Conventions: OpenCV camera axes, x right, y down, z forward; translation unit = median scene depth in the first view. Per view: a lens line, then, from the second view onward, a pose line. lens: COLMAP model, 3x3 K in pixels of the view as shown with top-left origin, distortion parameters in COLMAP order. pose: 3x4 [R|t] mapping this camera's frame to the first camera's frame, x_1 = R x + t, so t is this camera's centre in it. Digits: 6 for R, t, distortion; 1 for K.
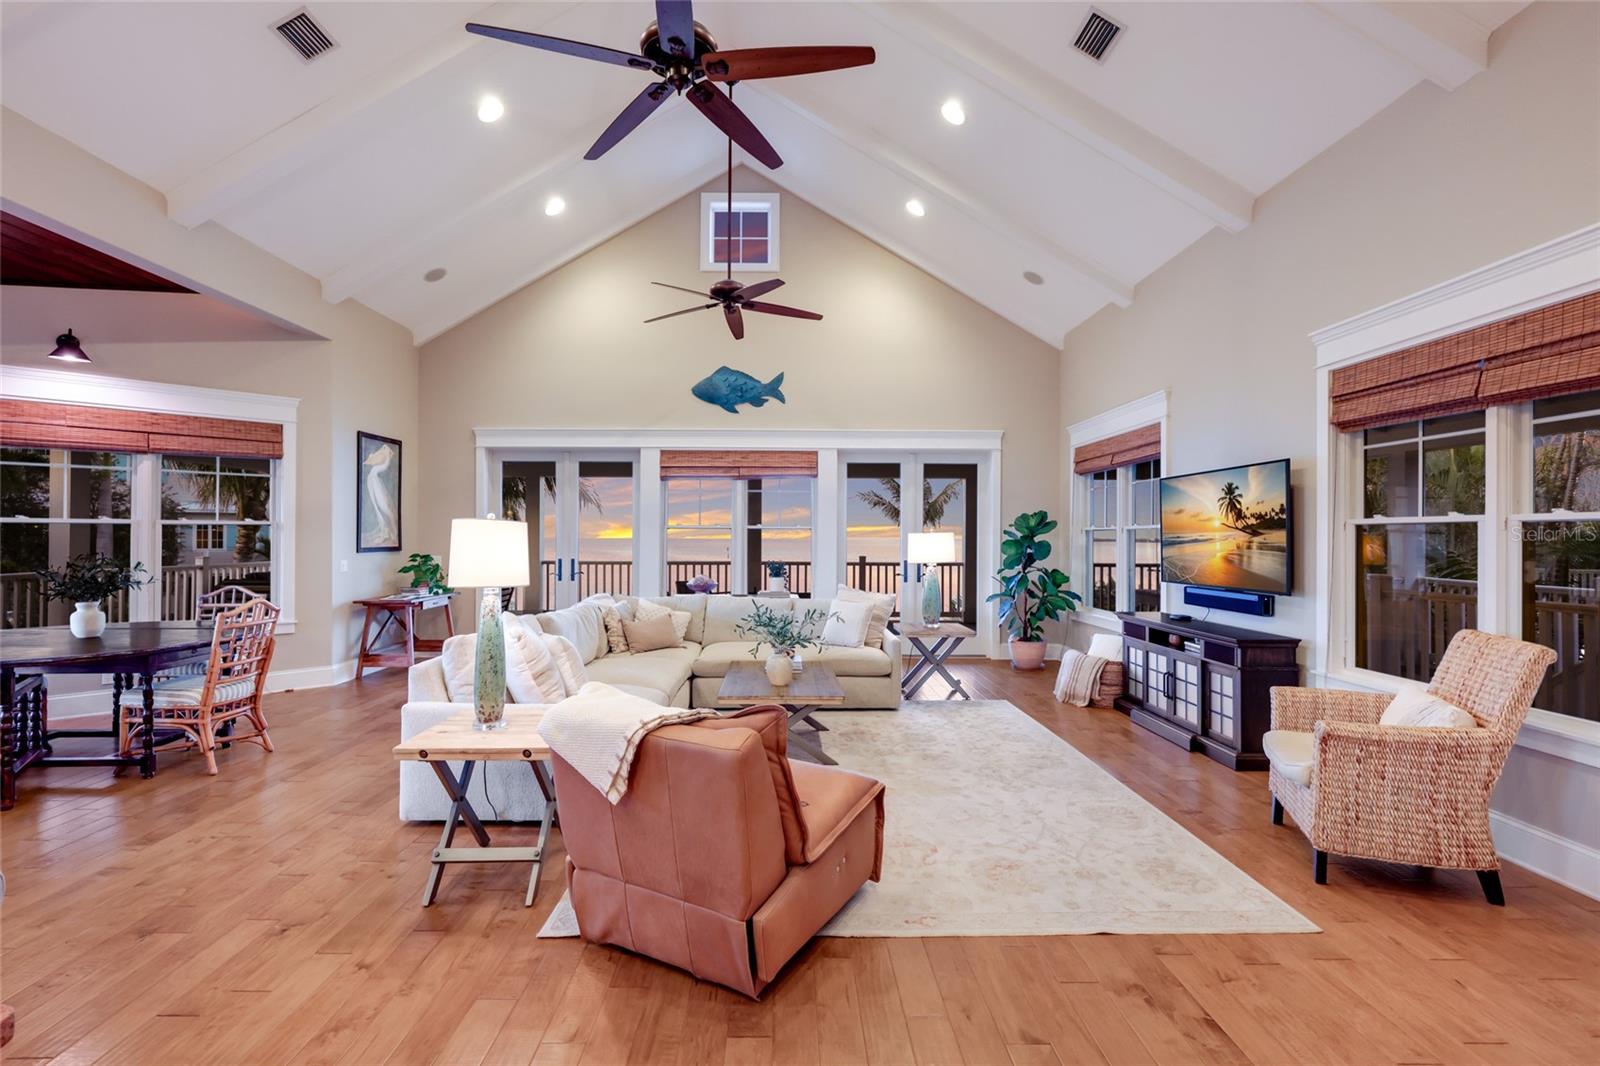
lens RADIAL K [[721.2, 0, 796.6], [0, 721.2, 528.7], [0, 0, 1]] dist [0.003812, -0.001558]
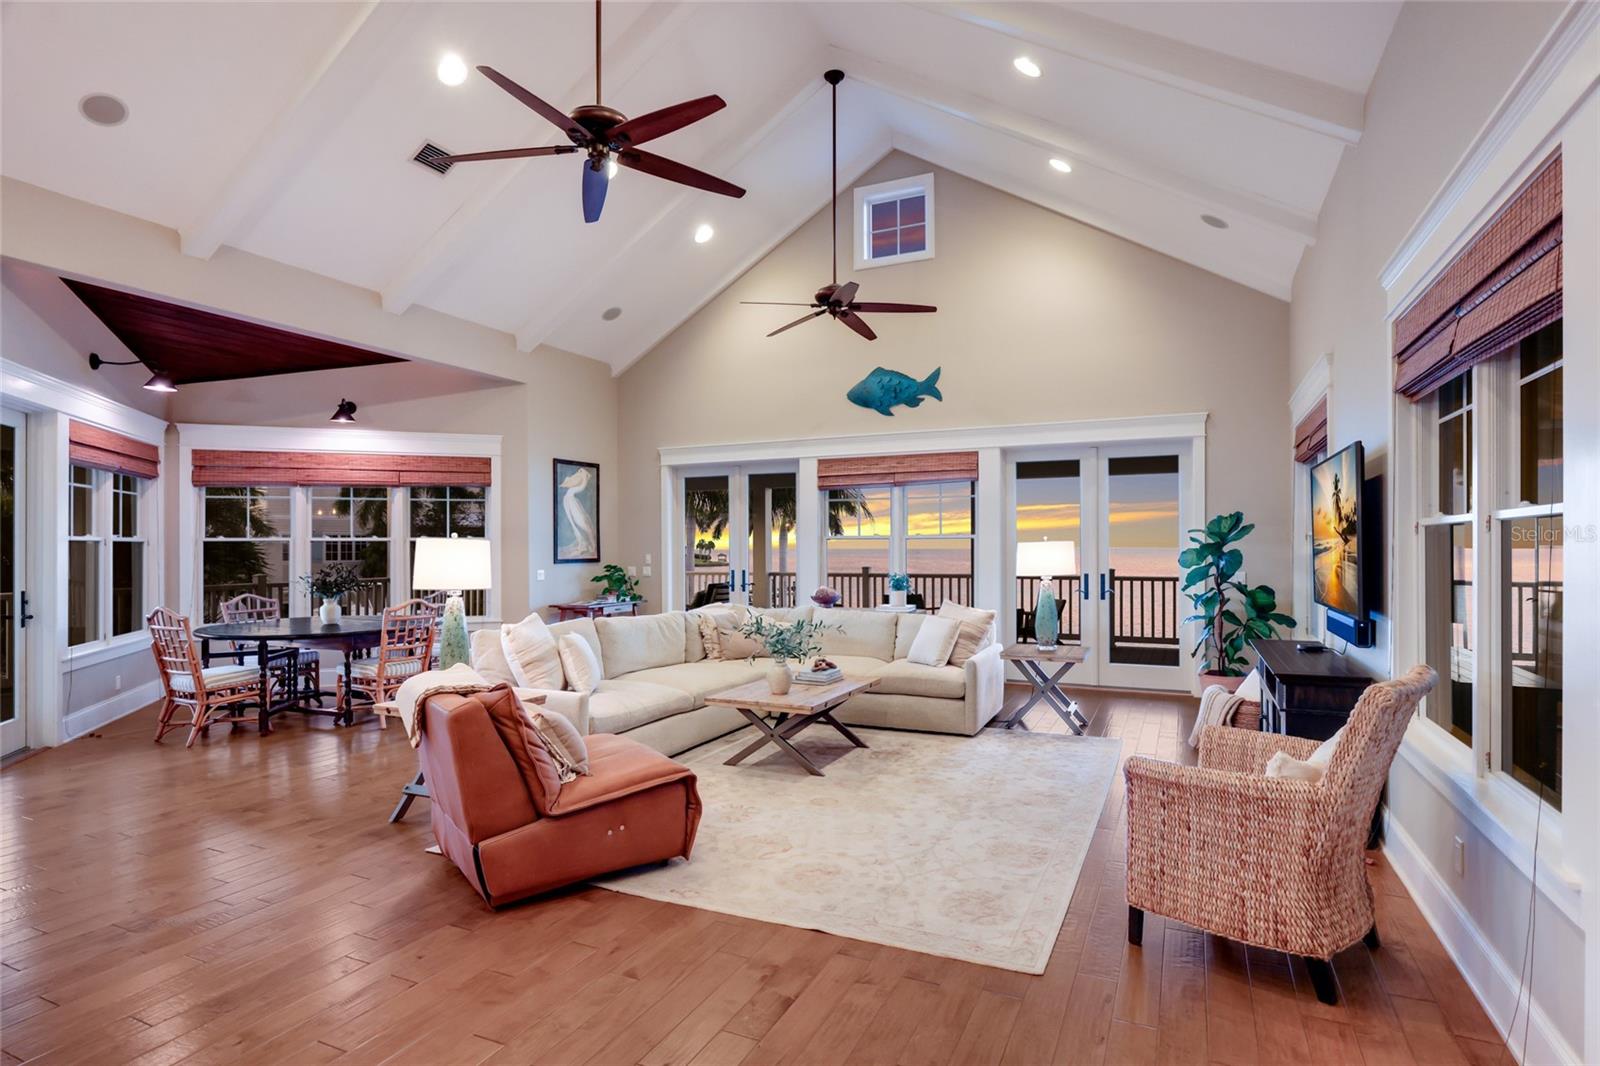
lens RADIAL K [[828.8, 0, 806.4], [0, 828.8, 539.5], [0, 0, 1]] dist [-0.003138, -0.001018]
pose [[0.904022, -0.011358, -0.427335, 0.345767], [0.012335, 0.999924, -0.000483, -0.000021], [0.427308, -0.004834, 0.904093, -0.029366]]
